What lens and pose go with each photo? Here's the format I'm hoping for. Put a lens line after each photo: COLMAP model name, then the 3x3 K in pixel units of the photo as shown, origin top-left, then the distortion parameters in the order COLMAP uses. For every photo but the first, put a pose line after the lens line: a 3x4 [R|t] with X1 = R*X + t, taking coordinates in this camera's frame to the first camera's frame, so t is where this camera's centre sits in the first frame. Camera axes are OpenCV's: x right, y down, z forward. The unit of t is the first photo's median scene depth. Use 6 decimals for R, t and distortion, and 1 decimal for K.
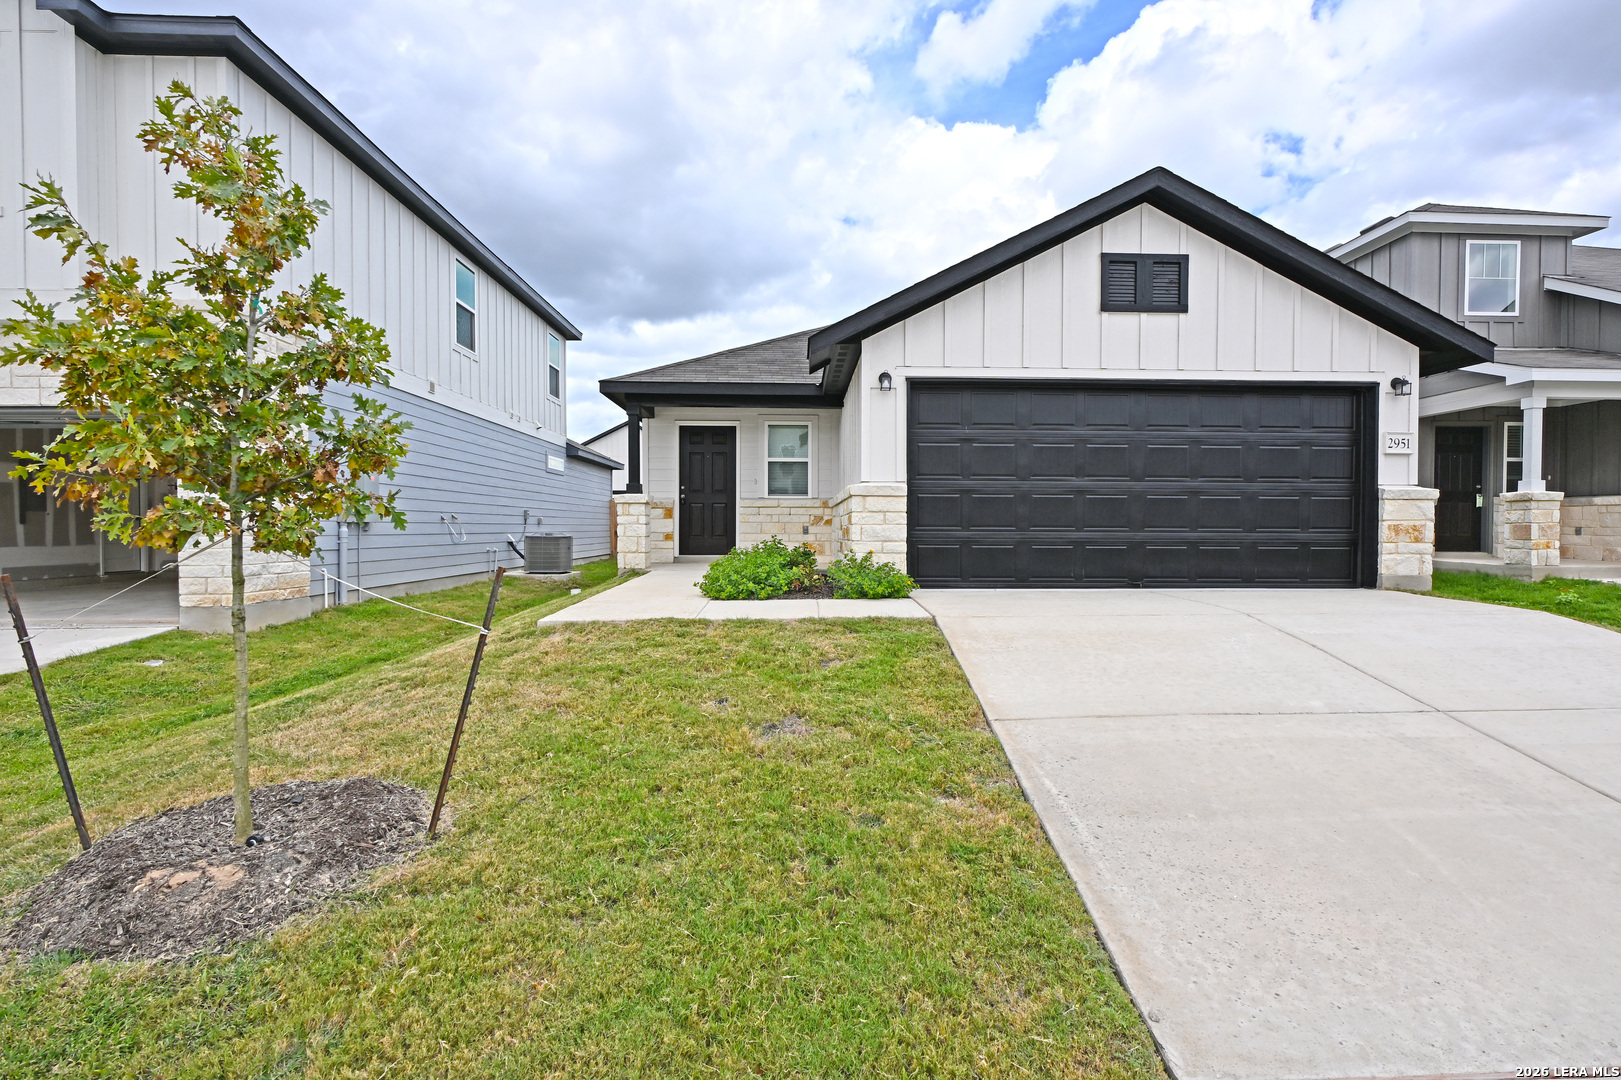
lens RADIAL K [[824.6, 0, 818.0], [0, 824.6, 529.9], [0, 0, 1]] dist [-0.001107, -0.000780]
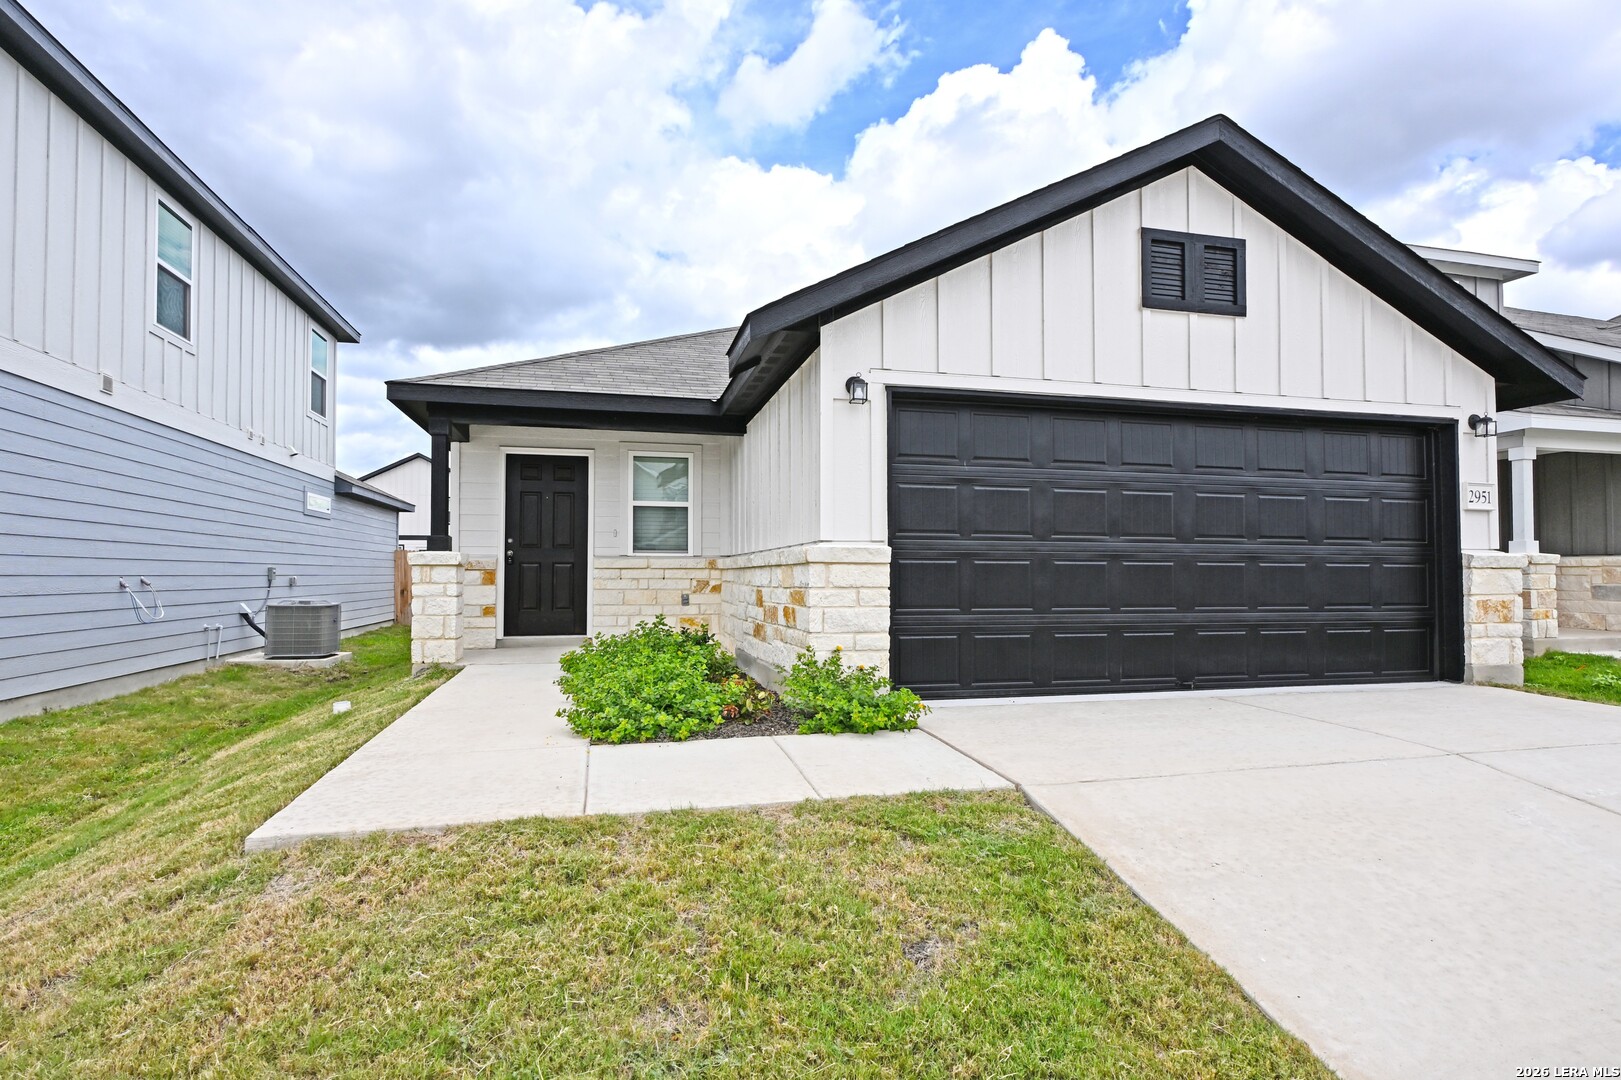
lens RADIAL K [[856.7, 0, 812.8], [0, 856.7, 547.0], [0, 0, 1]] dist [-0.000698, 0.000492]
pose [[0.978012, 0.005382, 0.208479, -0.091495], [0.001788, 0.999414, -0.034191, -0.029529], [-0.208540, 0.033812, 0.977429, 0.326791]]
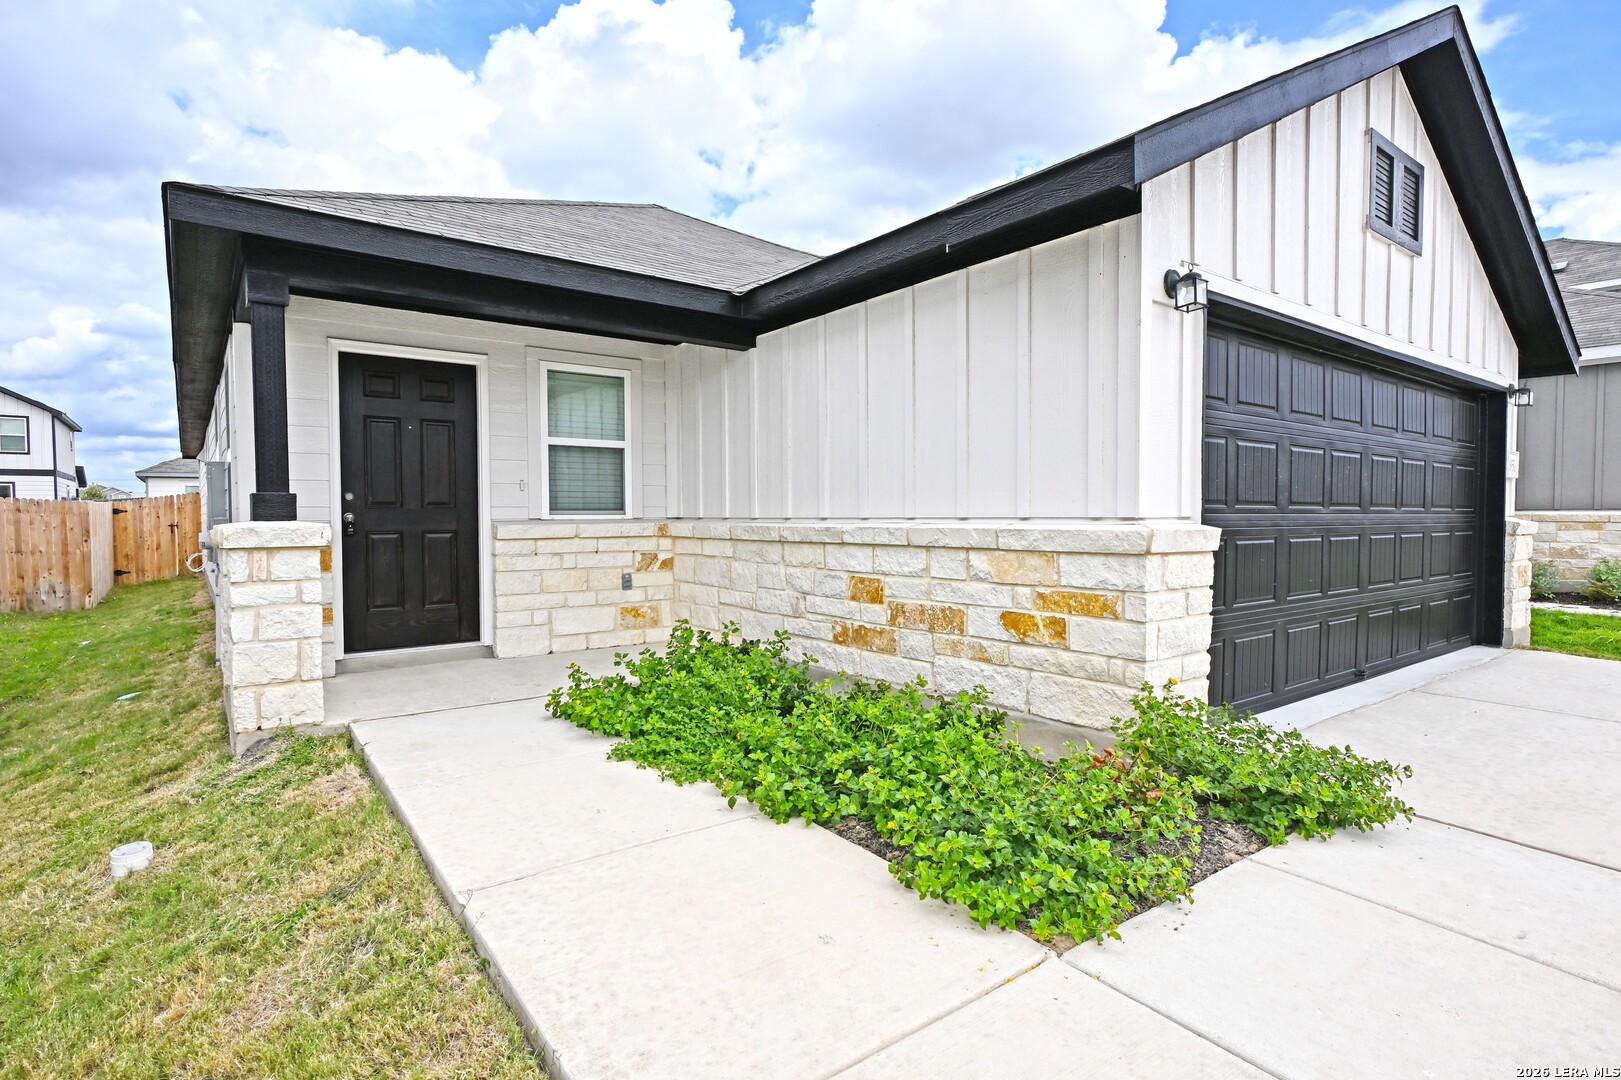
lens RADIAL K [[843.9, 0, 839.0], [0, 843.9, 535.5], [0, 0, 1]] dist [-0.000672, -0.000095]
pose [[0.804709, -0.019195, 0.593359, -0.319145], [0.004716, 0.999652, 0.025942, -0.059924], [-0.593651, -0.018078, 0.804519, 0.716004]]
